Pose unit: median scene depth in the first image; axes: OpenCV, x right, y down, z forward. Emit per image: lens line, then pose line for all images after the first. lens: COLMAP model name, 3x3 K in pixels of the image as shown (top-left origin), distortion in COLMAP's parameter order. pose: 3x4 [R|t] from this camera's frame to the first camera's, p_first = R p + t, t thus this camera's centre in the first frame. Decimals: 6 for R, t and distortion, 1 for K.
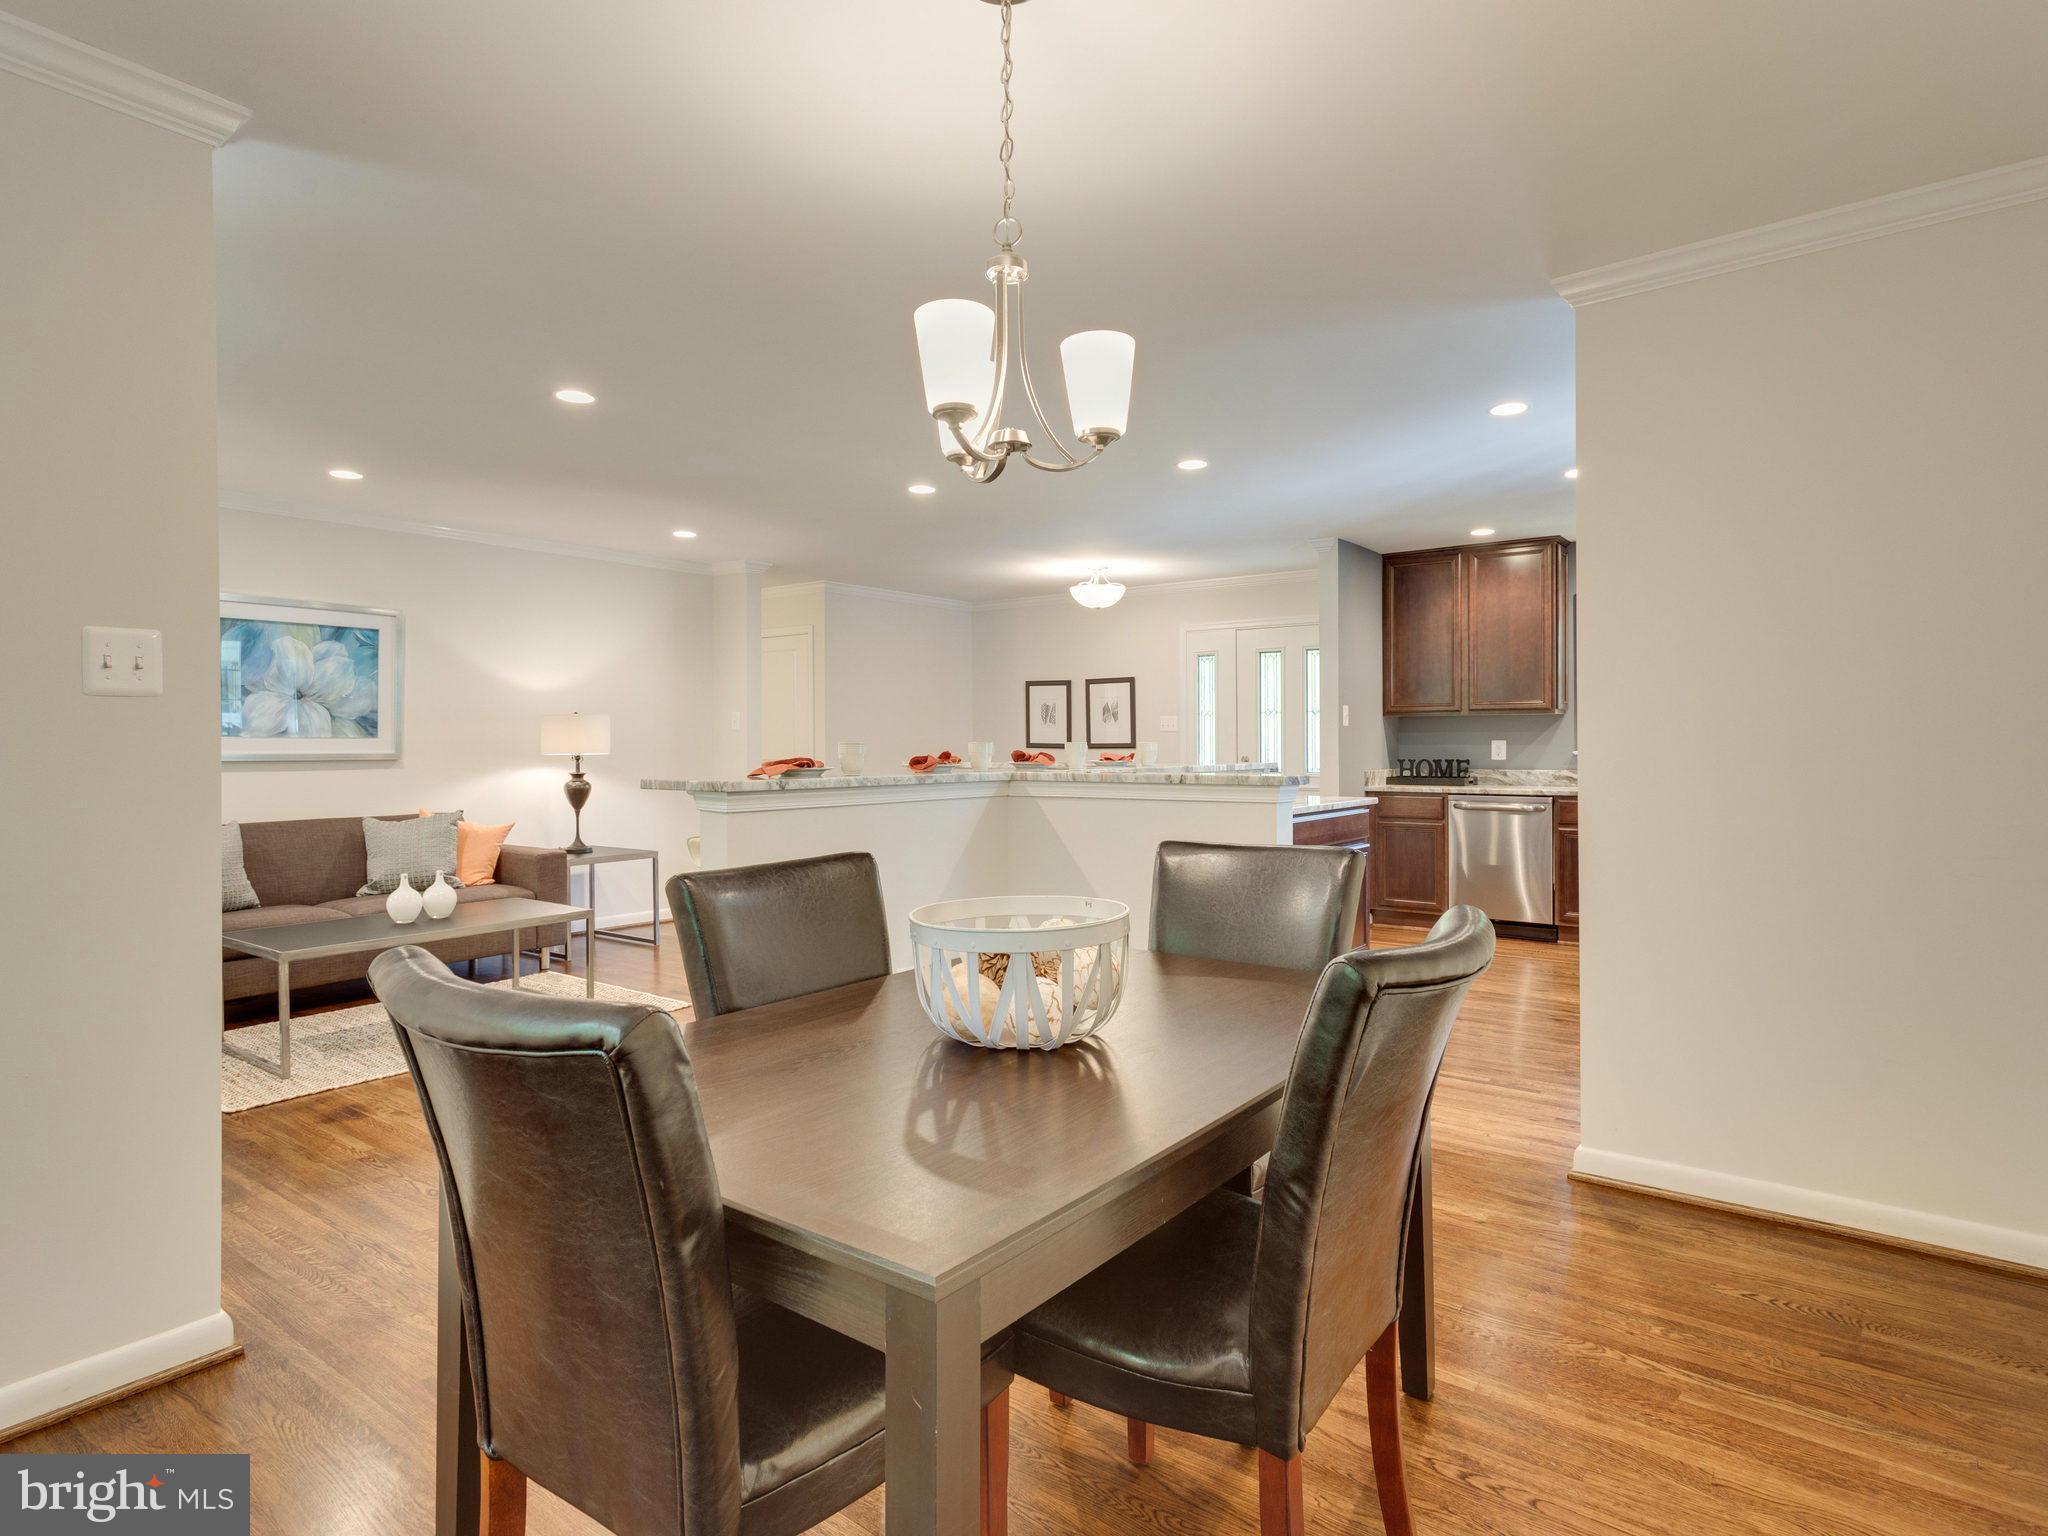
lens RADIAL K [[1101.6, 0, 1028.6], [0, 1101.6, 736.1], [0, 0, 1]] dist [0.000359, -0.000284]
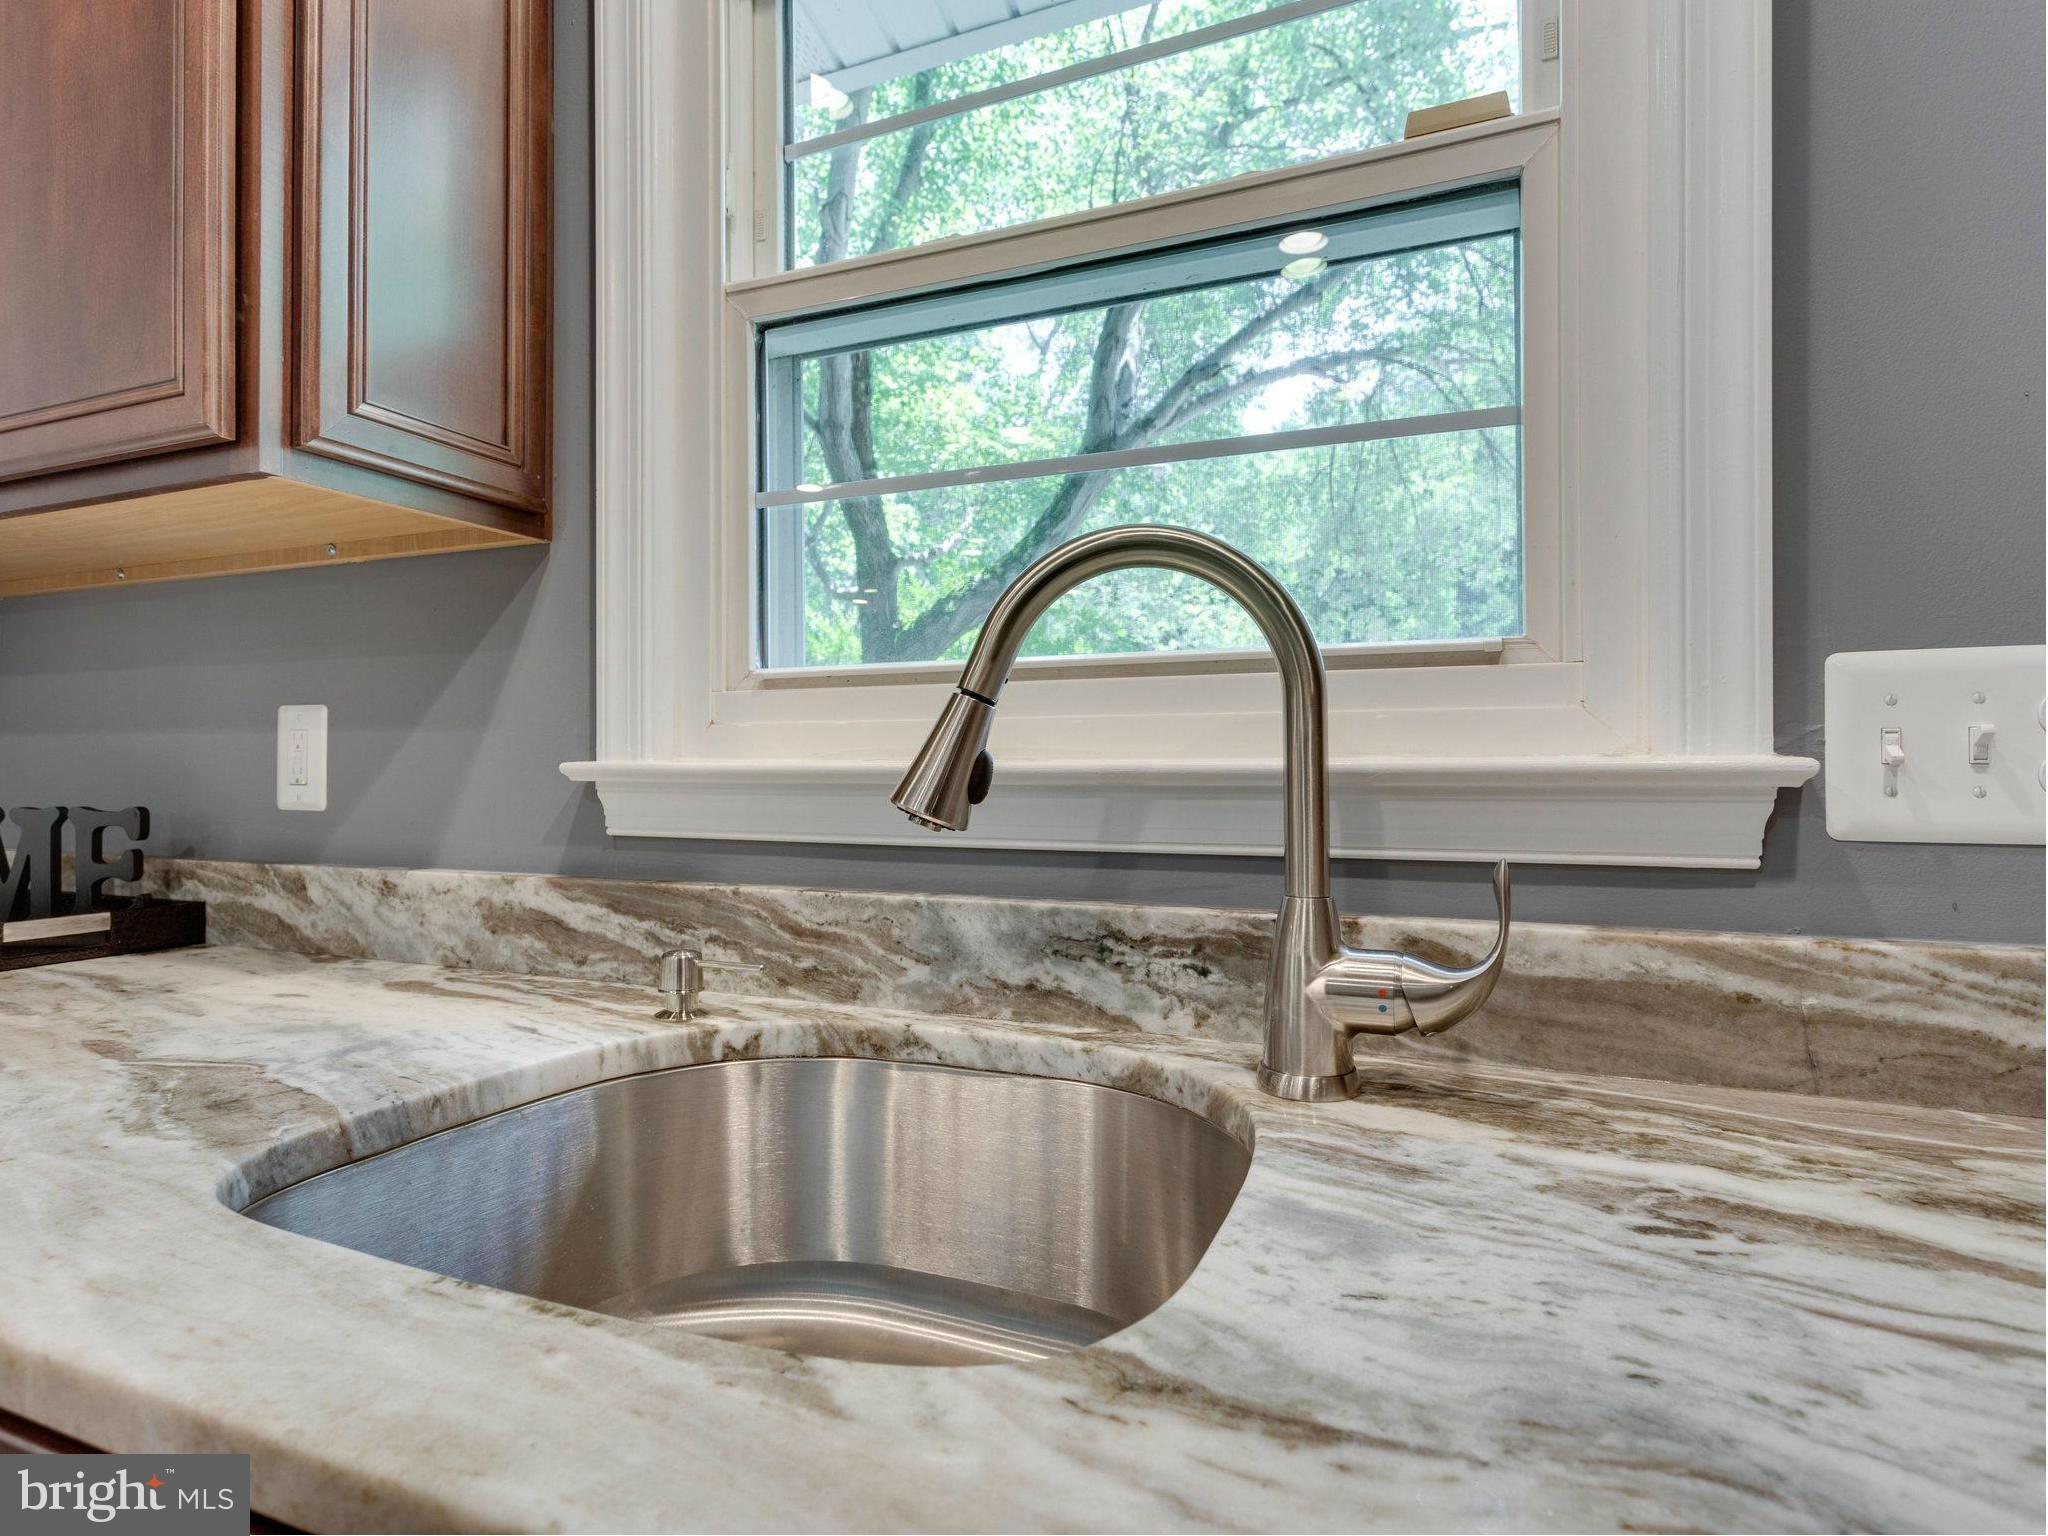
lens RADIAL K [[1095.8, 0, 1025.1], [0, 1095.8, 783.4], [0, 0, 1]] dist [-0.002398, 0.000098]
pose [[0.968545, -0.000613, 0.248839, 0.506237], [-0.004013, 0.999828, 0.018080, 0.013427], [-0.248808, -0.018510, 0.968376, 0.804464]]
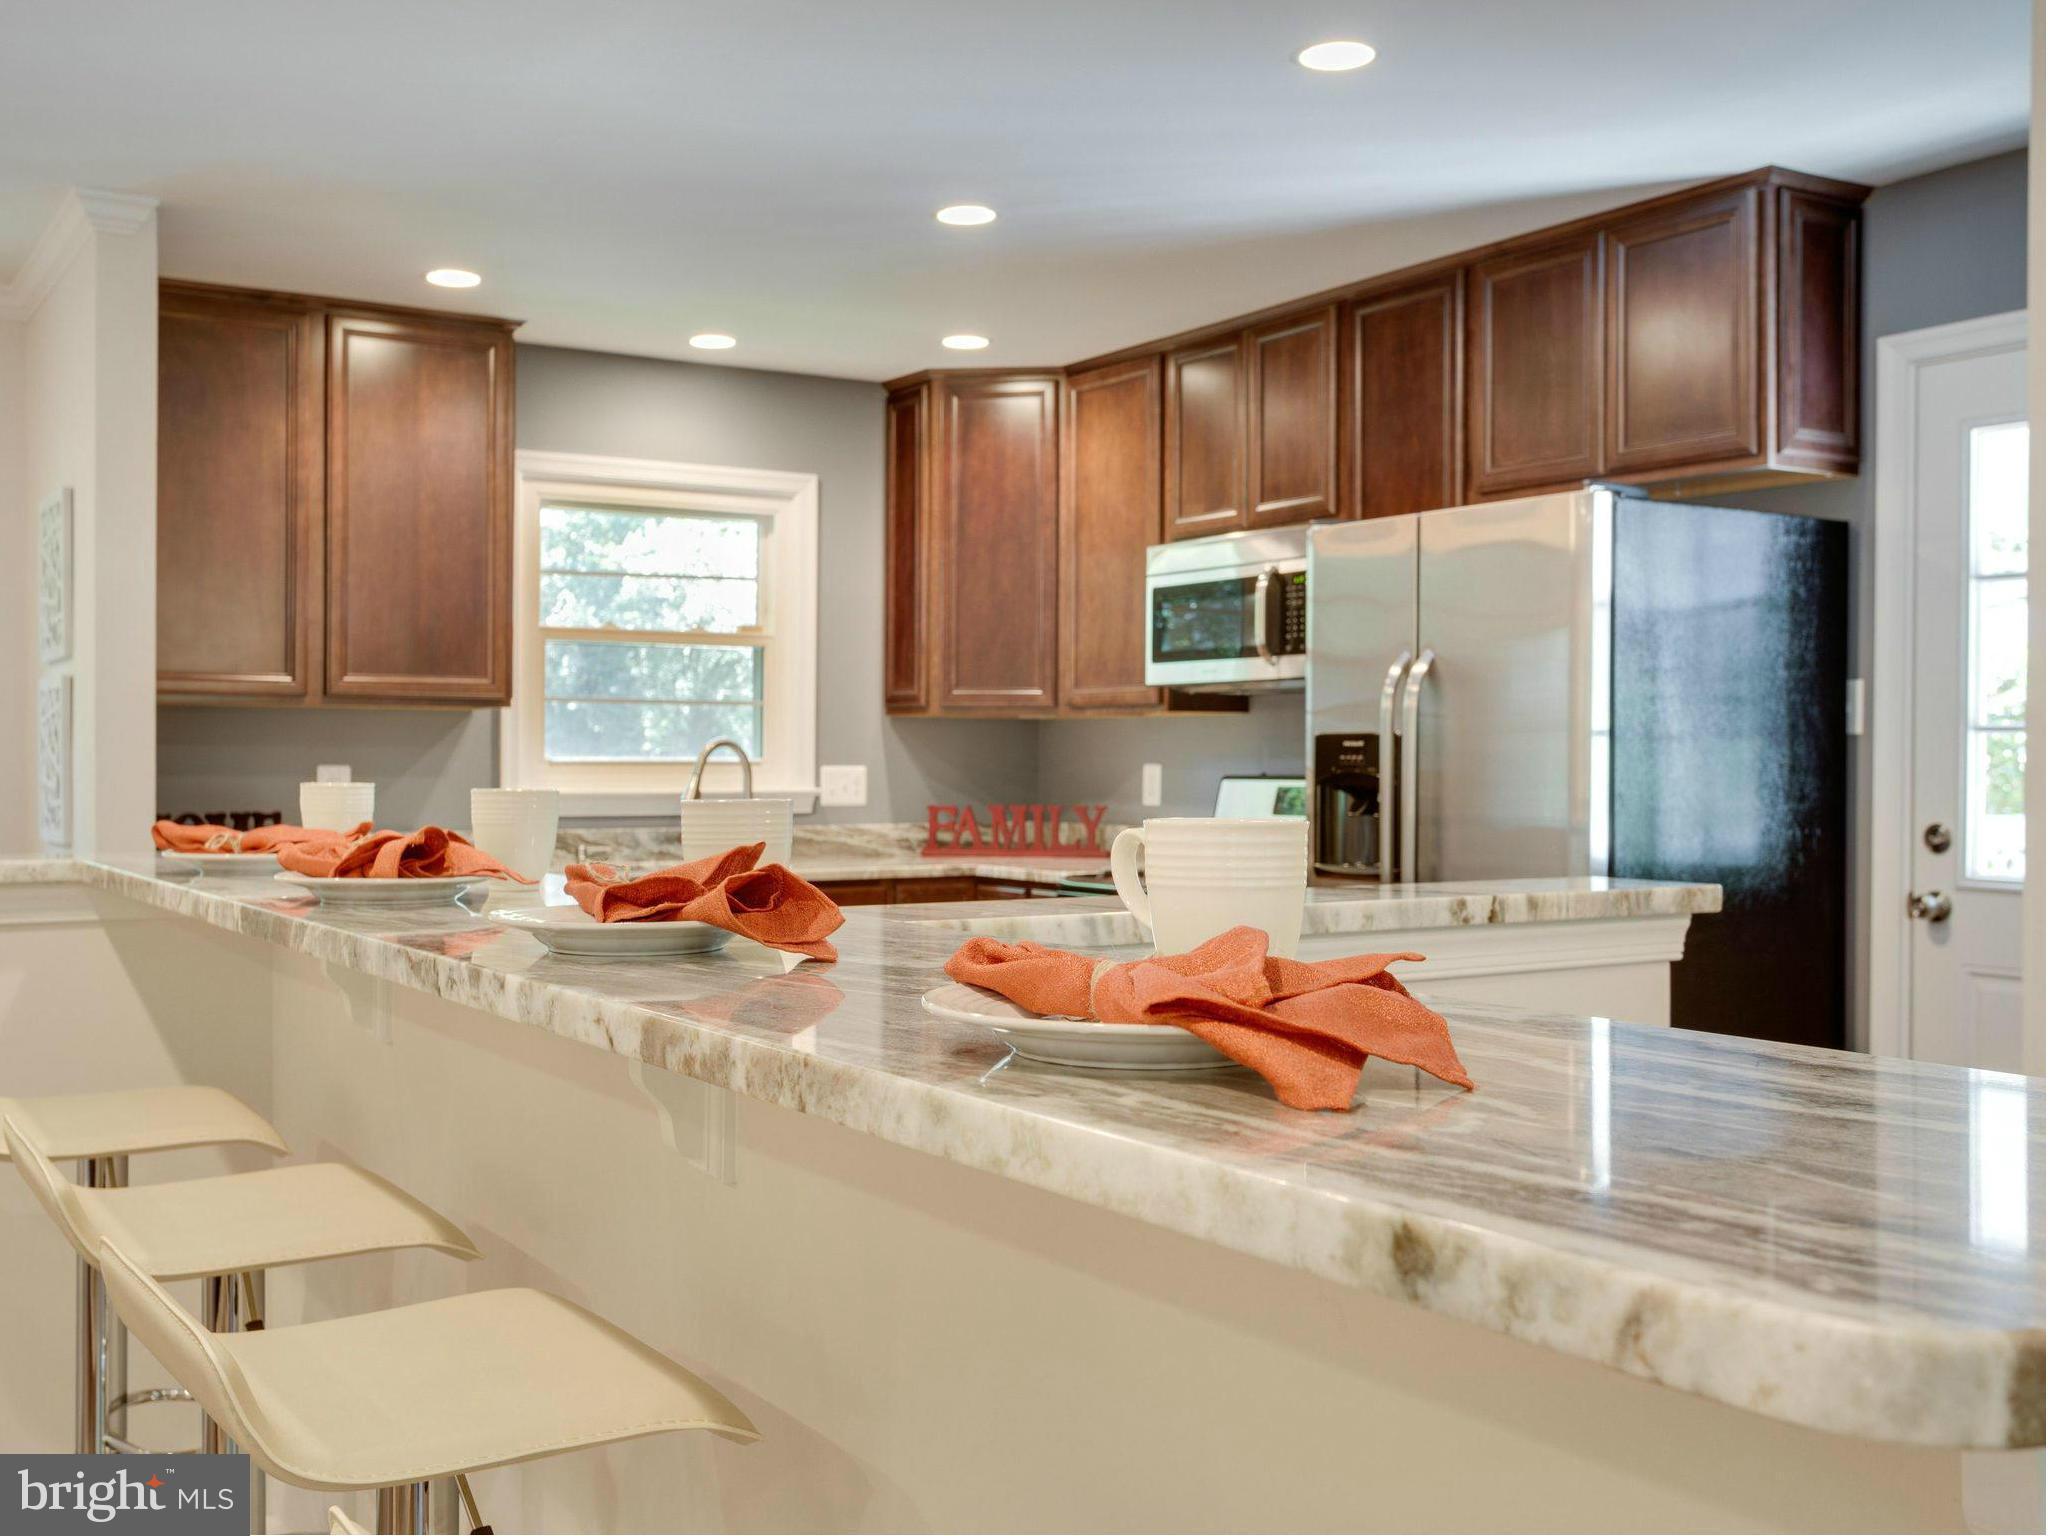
lens RADIAL K [[2095.2, 0, 1024.0], [0, 2095.2, 768.0], [0, 0, 1]] dist [-0.006032, -0.014737]
pose [[0.341758, 0.000572, 0.939788, -0.252905], [-0.012339, 0.999916, 0.003879, -0.001732], [-0.939707, -0.012922, 0.341737, 0.475723]]
